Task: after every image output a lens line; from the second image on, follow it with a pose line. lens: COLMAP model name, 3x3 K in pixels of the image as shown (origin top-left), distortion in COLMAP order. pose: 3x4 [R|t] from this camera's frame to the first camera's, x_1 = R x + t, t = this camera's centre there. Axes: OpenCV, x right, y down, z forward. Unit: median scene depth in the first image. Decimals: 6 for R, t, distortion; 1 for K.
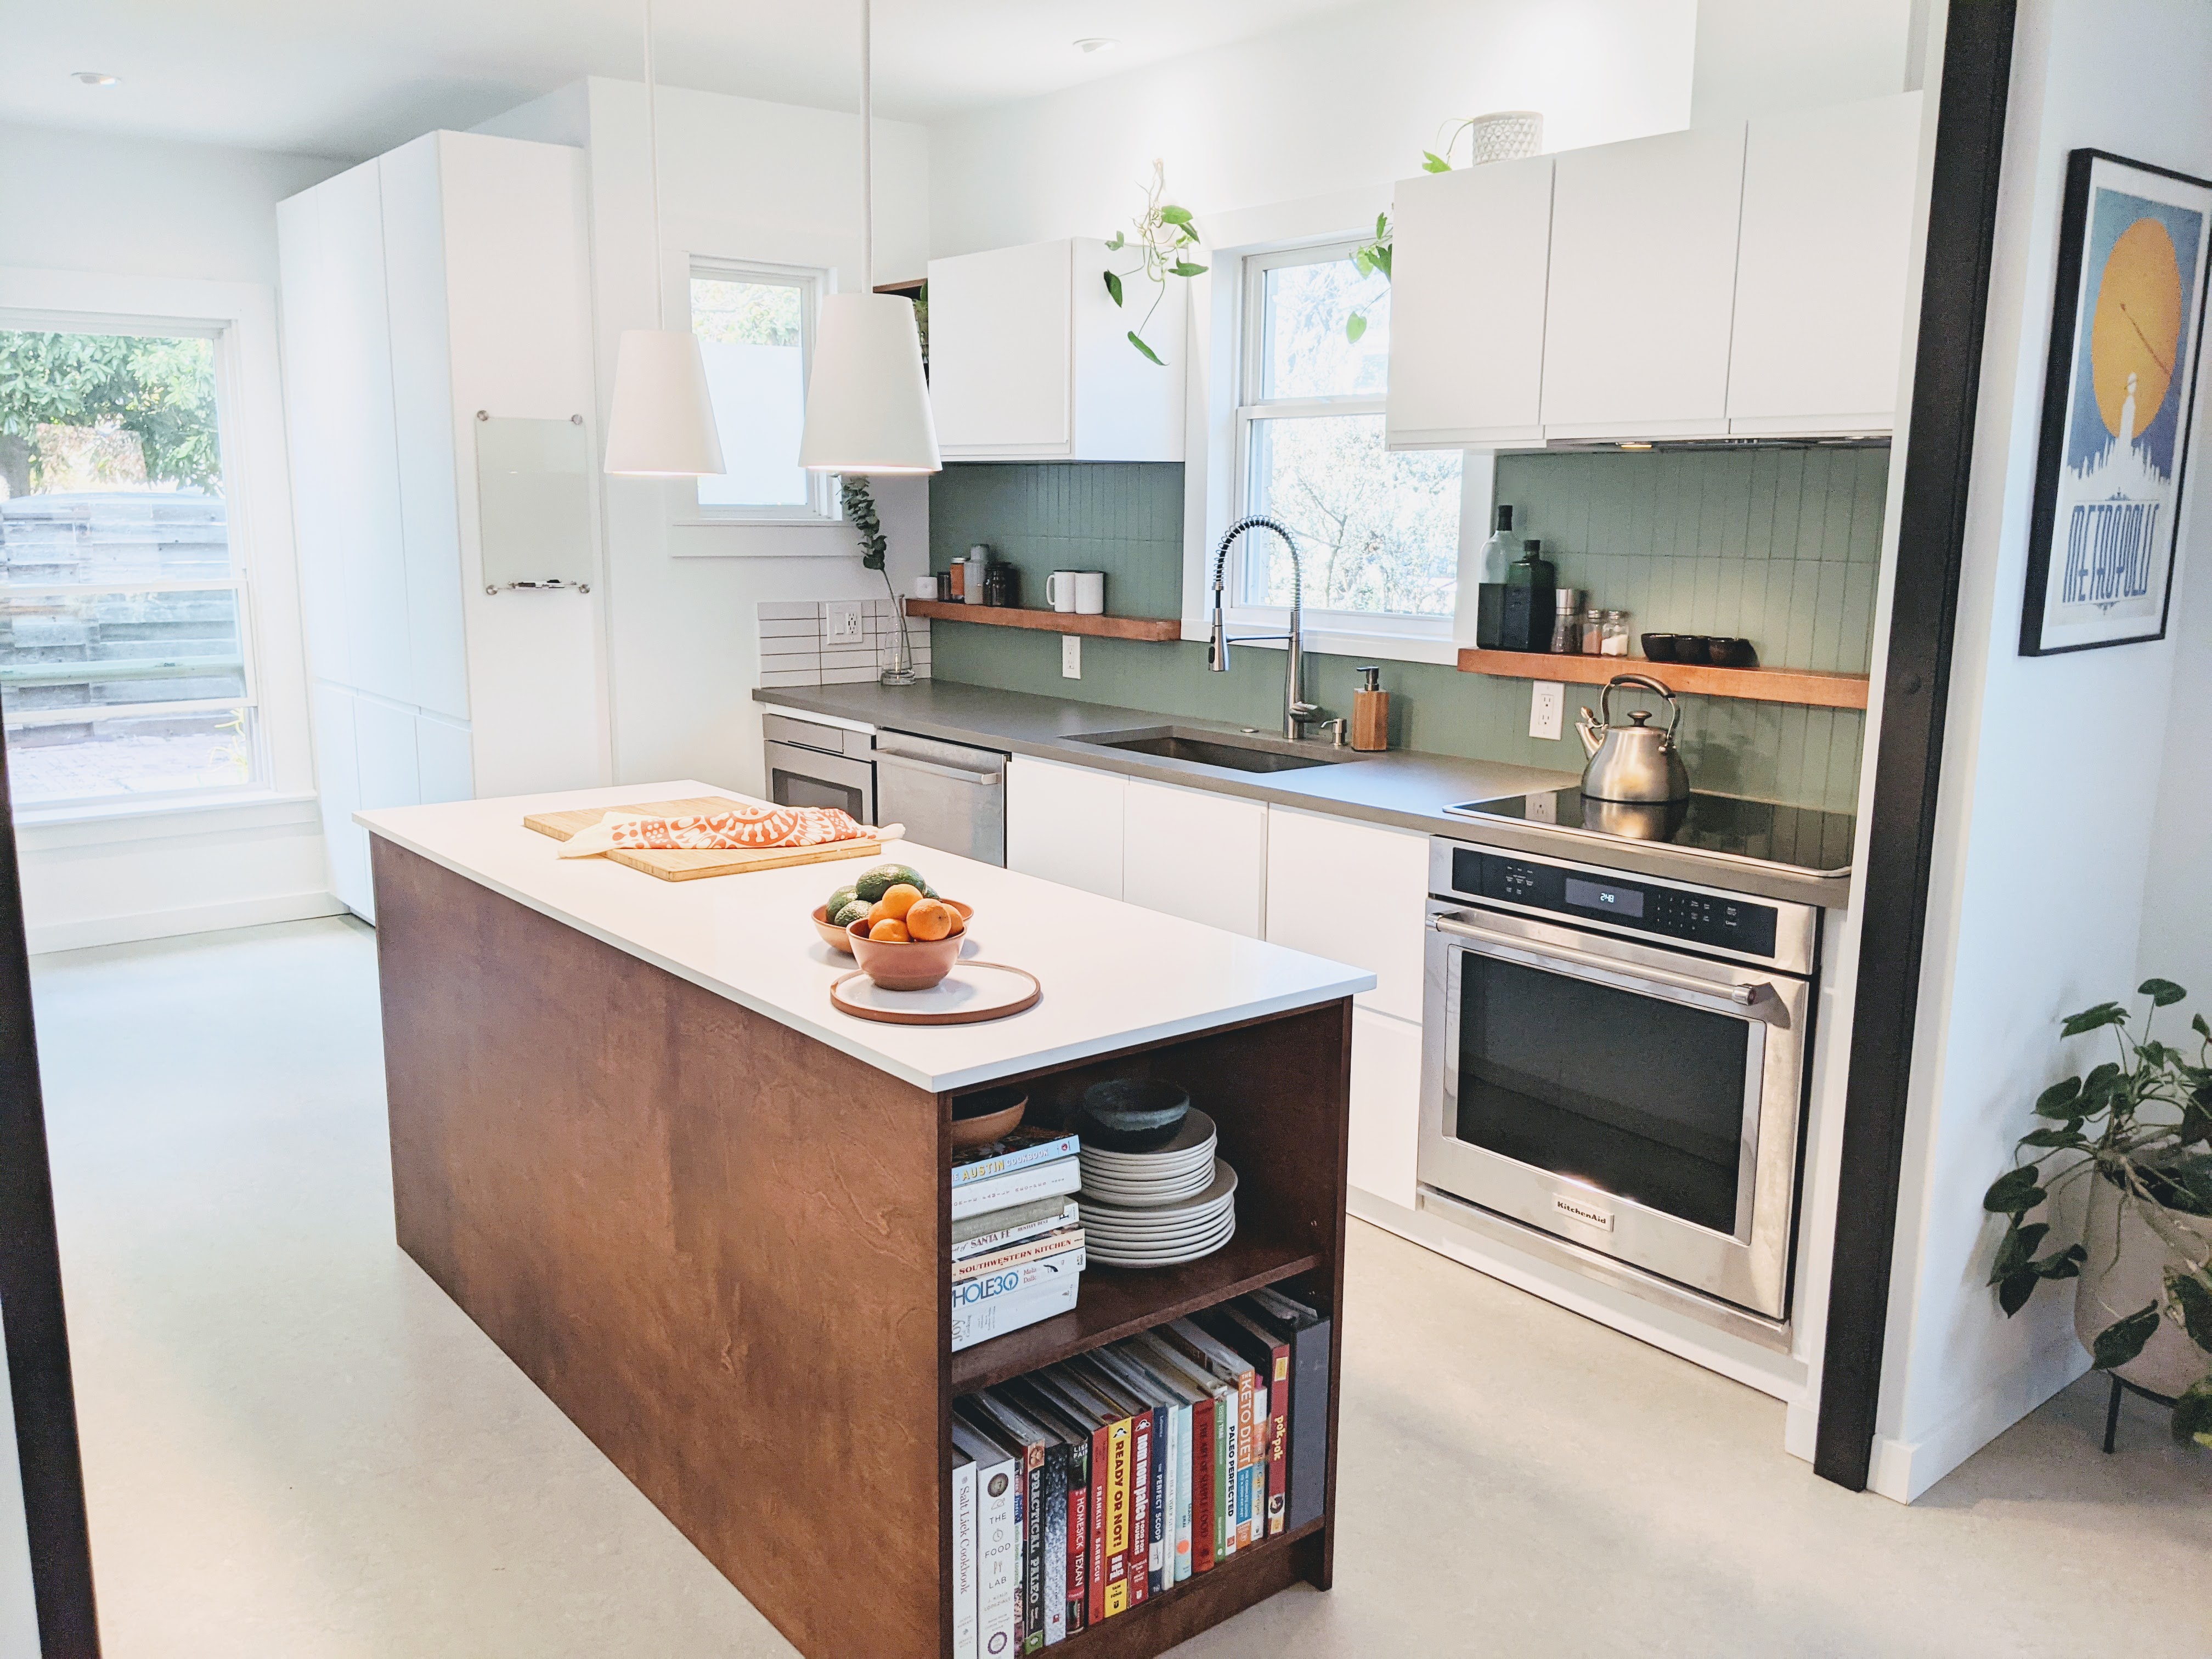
lens RADIAL K [[1759.7, 0, 1104.0], [0, 1759.7, 904.5], [0, 0, 1]] dist [0.097025, -0.142843]
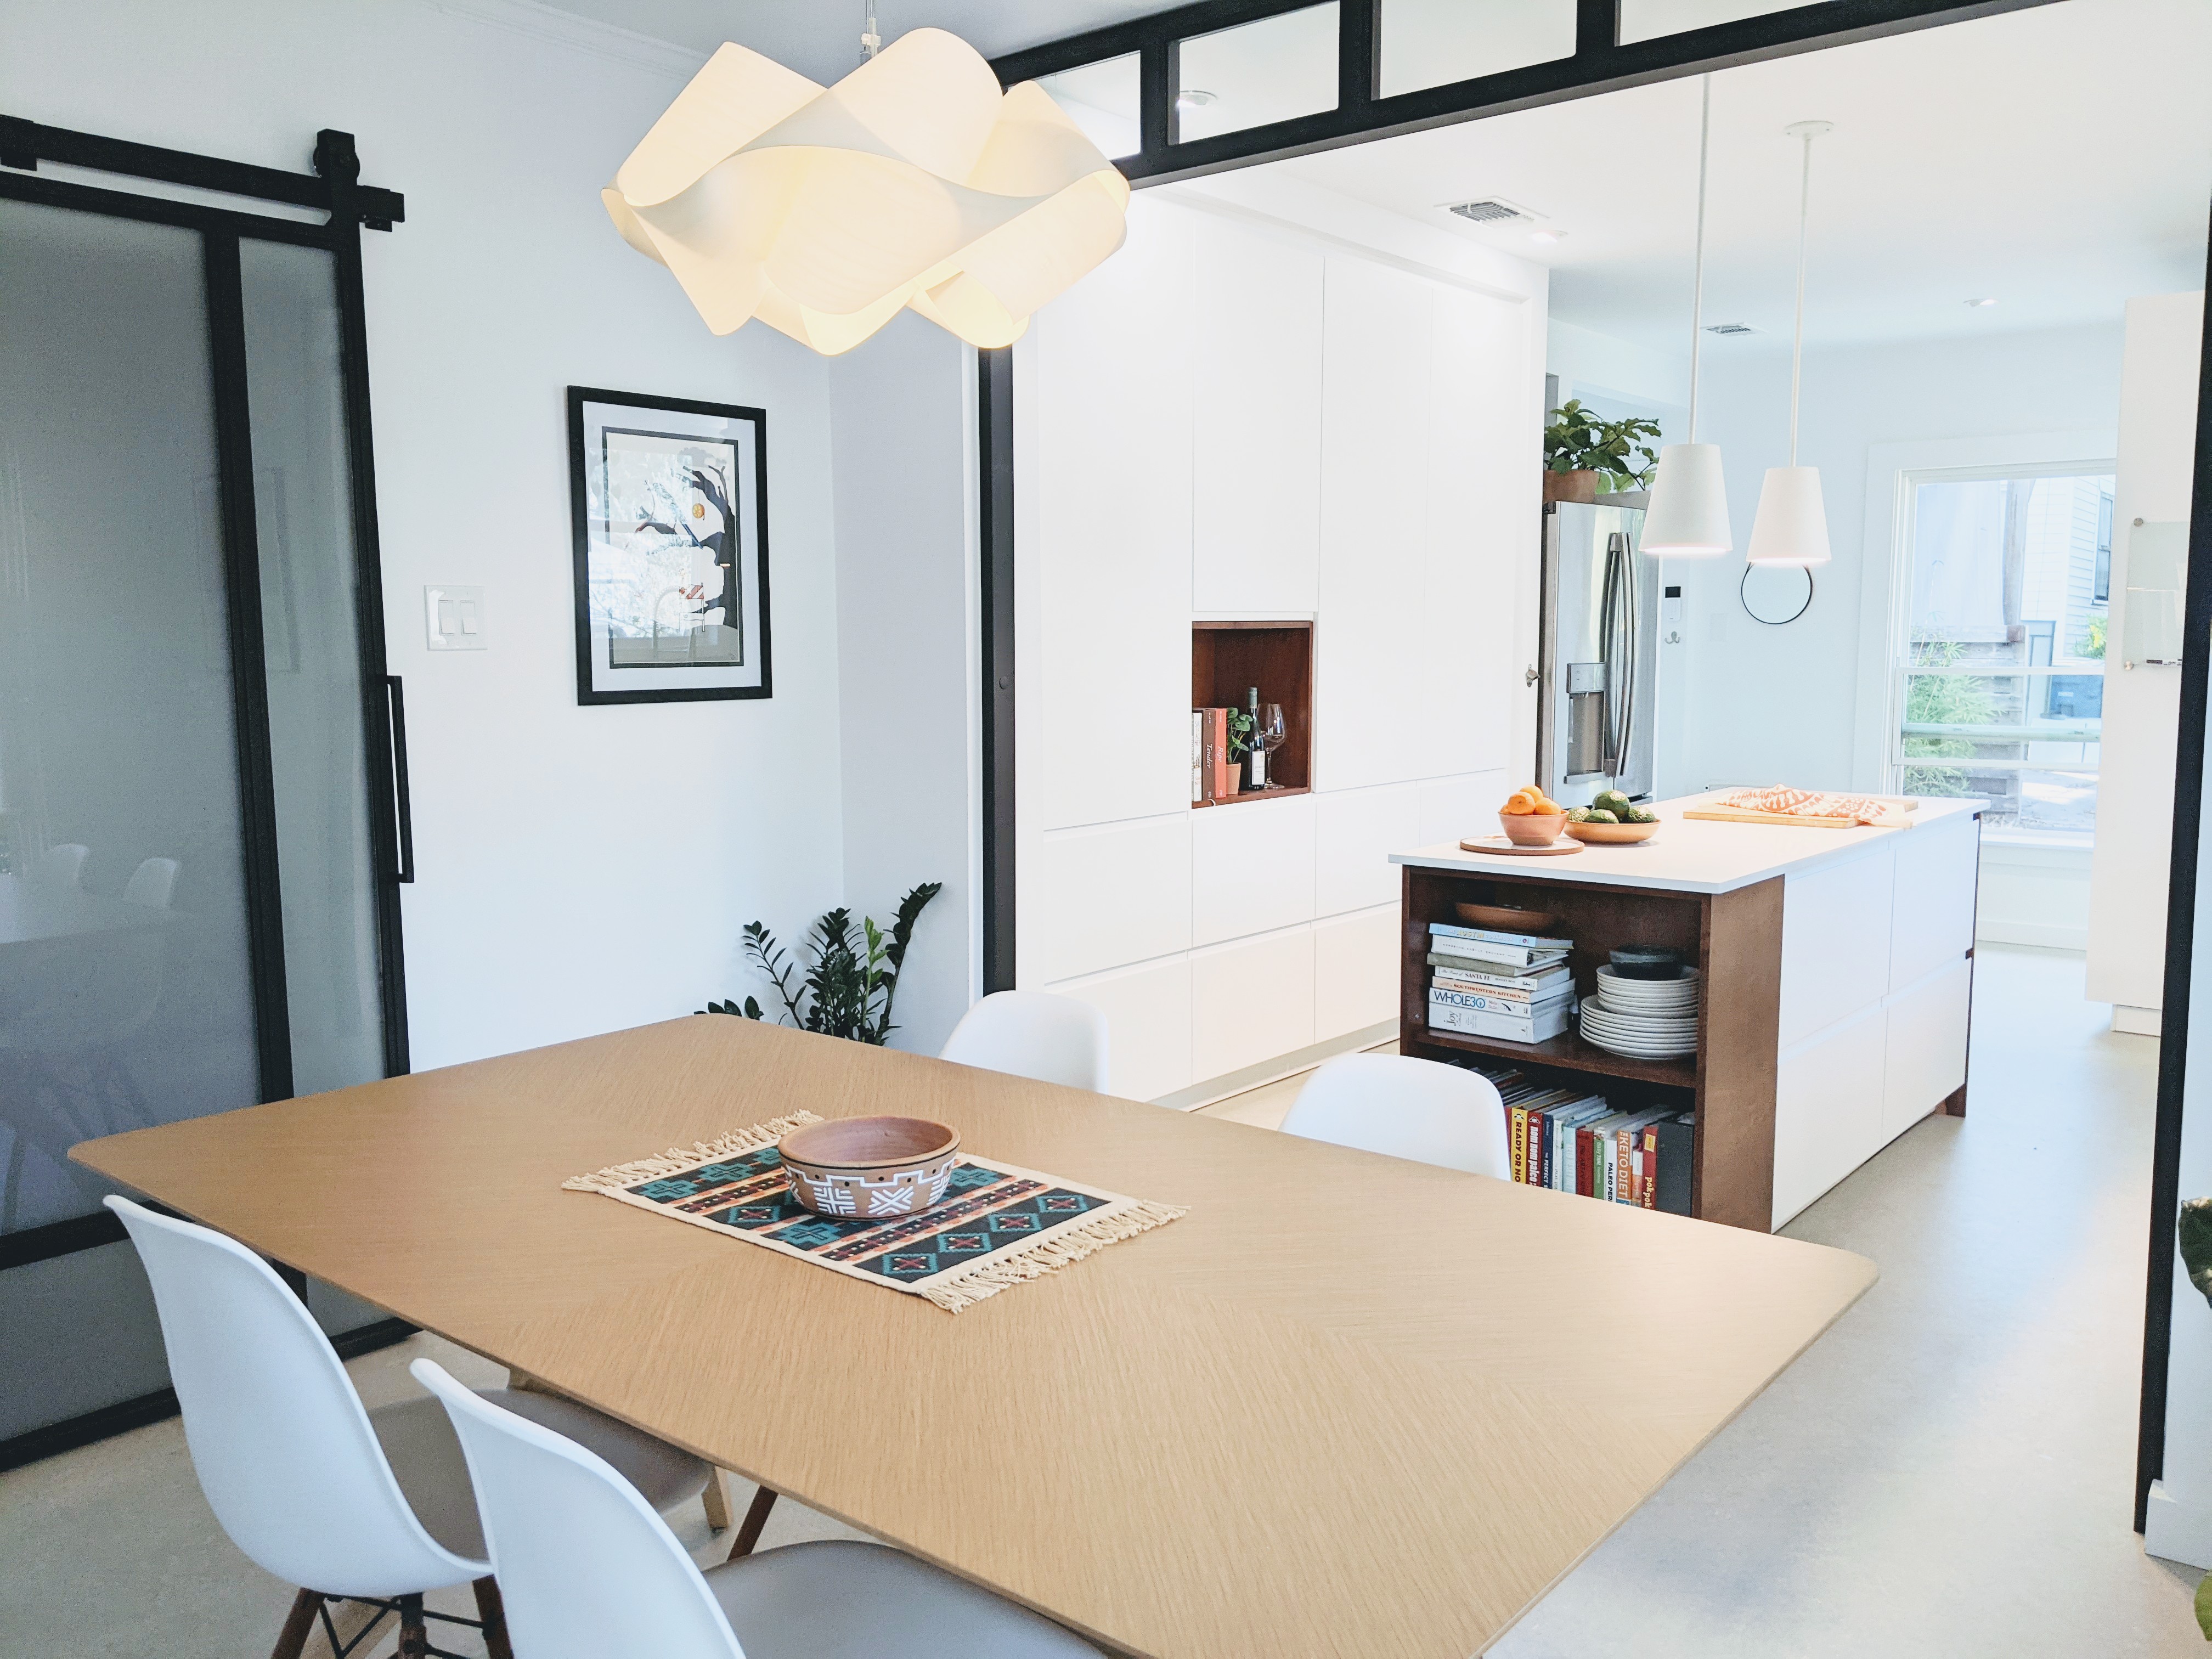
lens RADIAL K [[1759.7, 0, 1104.0], [0, 1759.7, 904.5], [0, 0, 1]] dist [0.097025, -0.142843]
pose [[0.213335, 0.142354, -0.966552, 0.712425], [-0.214128, 0.972086, 0.095907, 0.012326], [0.953225, 0.186505, 0.237862, 0.088898]]
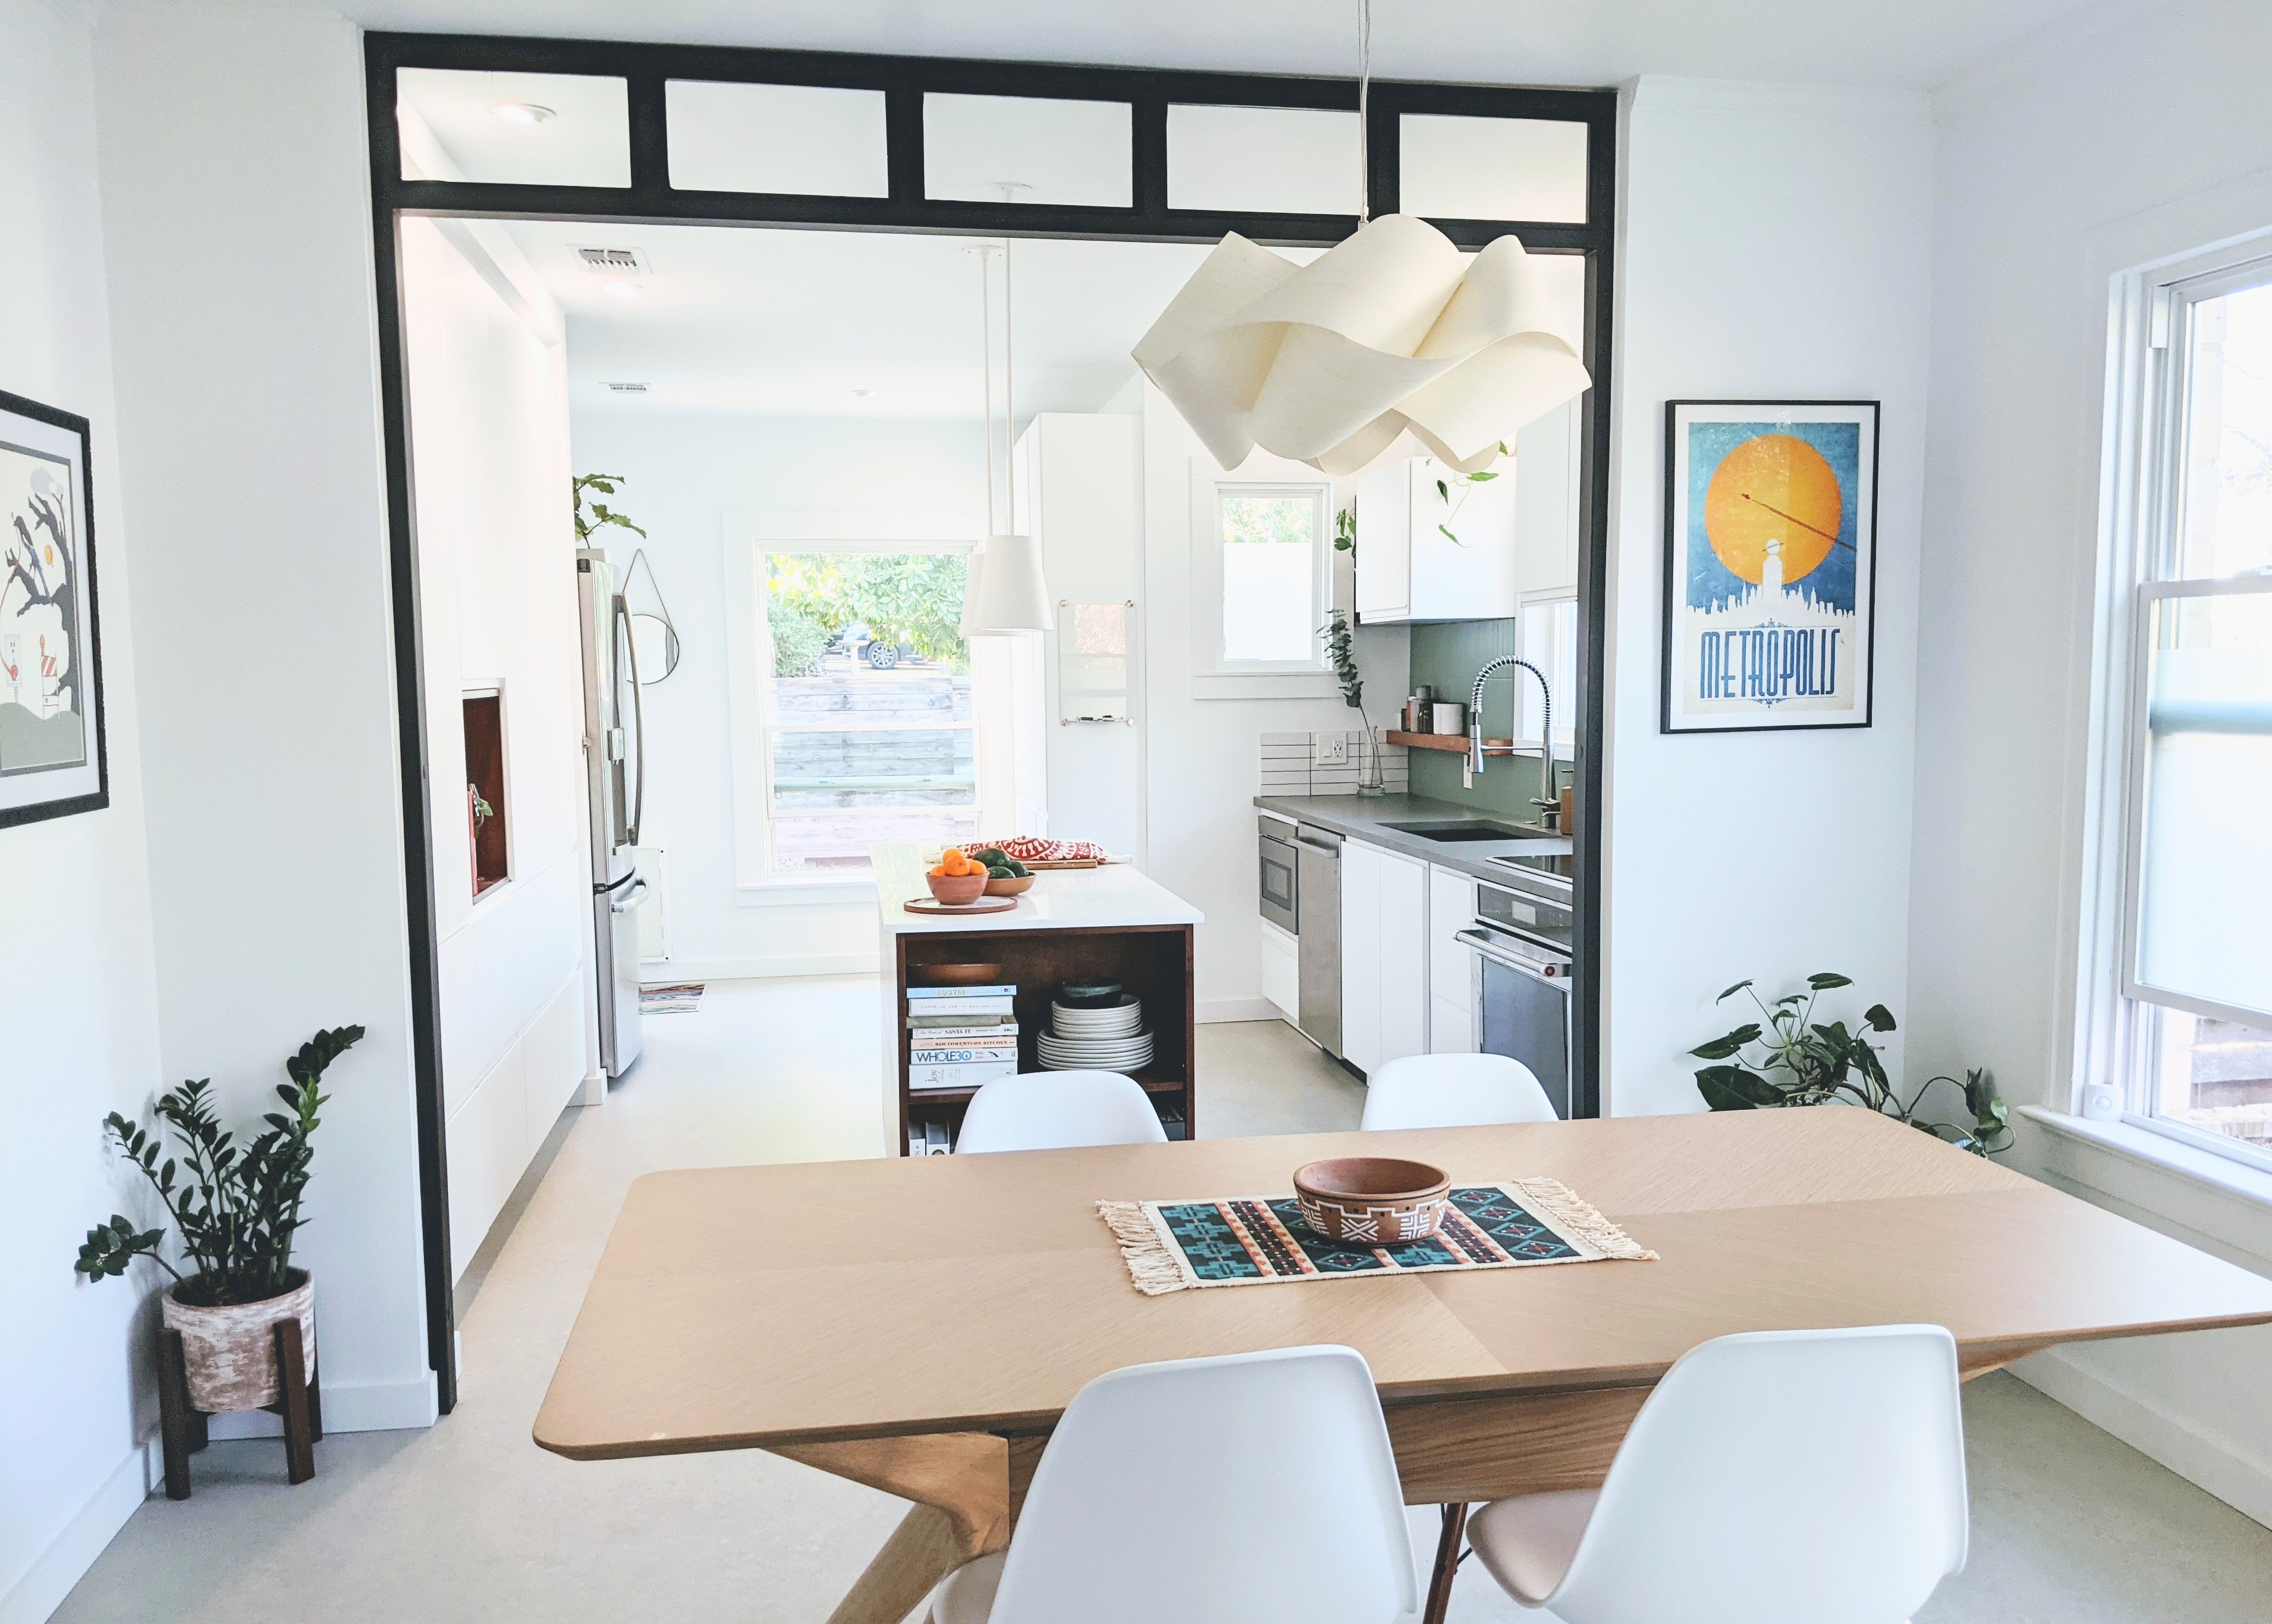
lens RADIAL K [[1897.9, 0, 1191.8], [0, 1897.9, 992.2], [0, 0, 1]] dist [0.053445, -0.001568]
pose [[0.876852, 0.059598, -0.477053, 0.507106], [-0.086732, 0.995615, -0.035036, 0.088648], [0.472873, 0.072097, 0.878176, -0.303063]]
